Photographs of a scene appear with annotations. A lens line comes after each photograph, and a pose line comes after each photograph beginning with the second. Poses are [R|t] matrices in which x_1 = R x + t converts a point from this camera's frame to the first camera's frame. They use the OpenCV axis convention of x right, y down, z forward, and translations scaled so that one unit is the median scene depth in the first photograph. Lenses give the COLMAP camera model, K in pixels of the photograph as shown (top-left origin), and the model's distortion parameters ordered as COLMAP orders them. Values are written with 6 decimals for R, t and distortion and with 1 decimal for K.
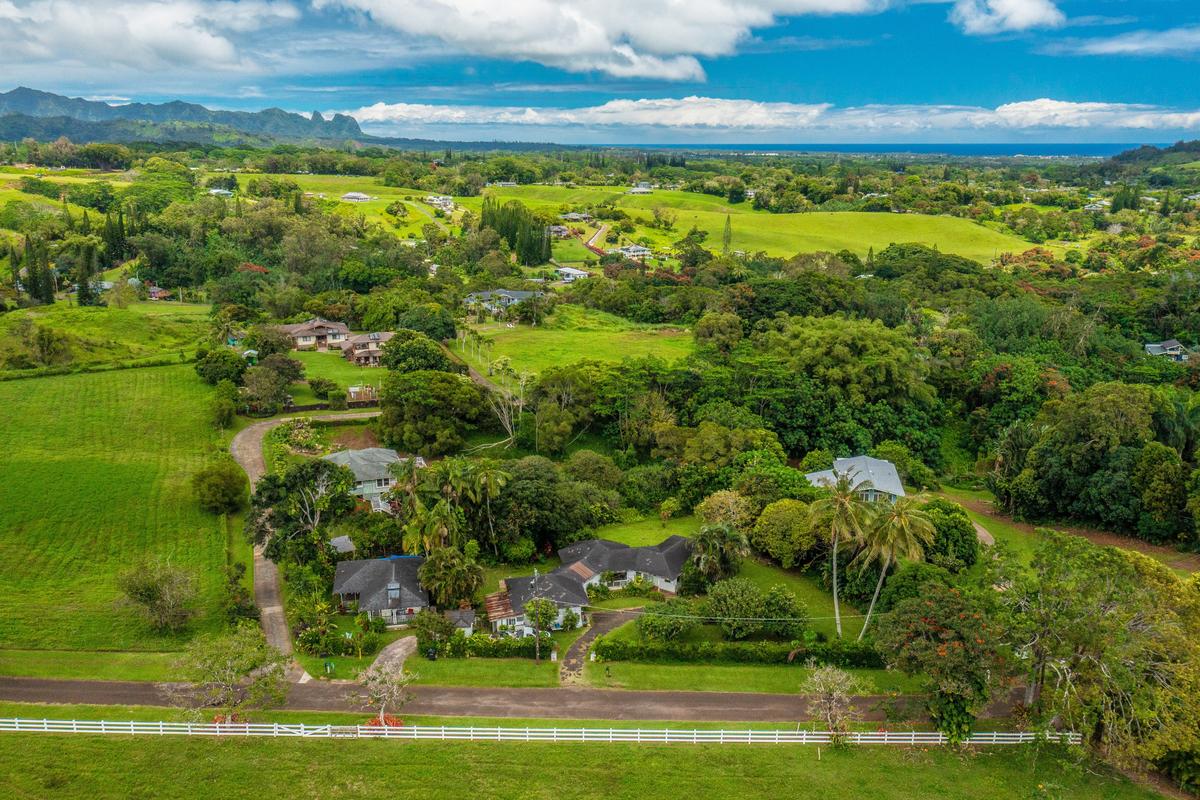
lens RADIAL K [[1023.0, 0, 609.6], [0, 1023.0, 385.1], [0, 0, 1]] dist [-0.002786, 0.006524]
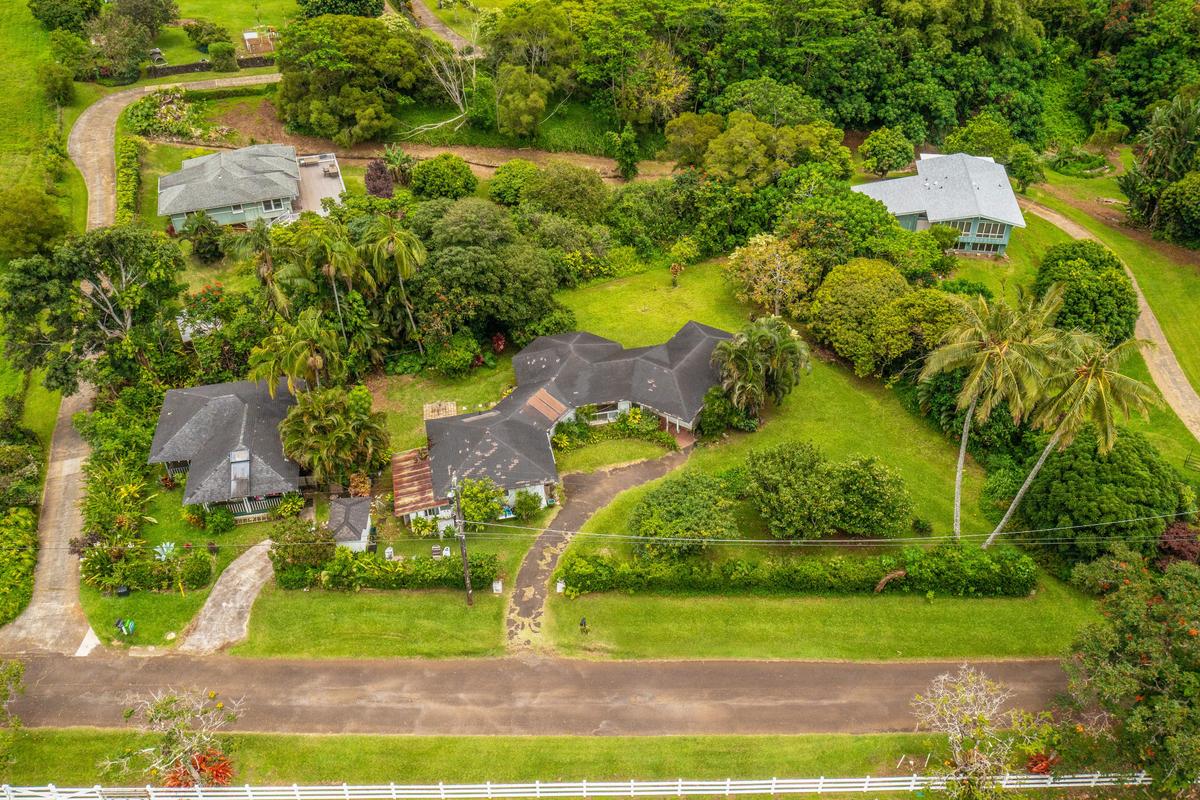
lens RADIAL K [[1023.0, 0, 609.6], [0, 1023.0, 385.1], [0, 0, 1]] dist [-0.002786, 0.006524]
pose [[0.999963, -0.007527, -0.004107, 0.011367], [0.008522, 0.925481, 0.378698, -0.055085], [0.000951, -0.378719, 0.925511, 0.319710]]
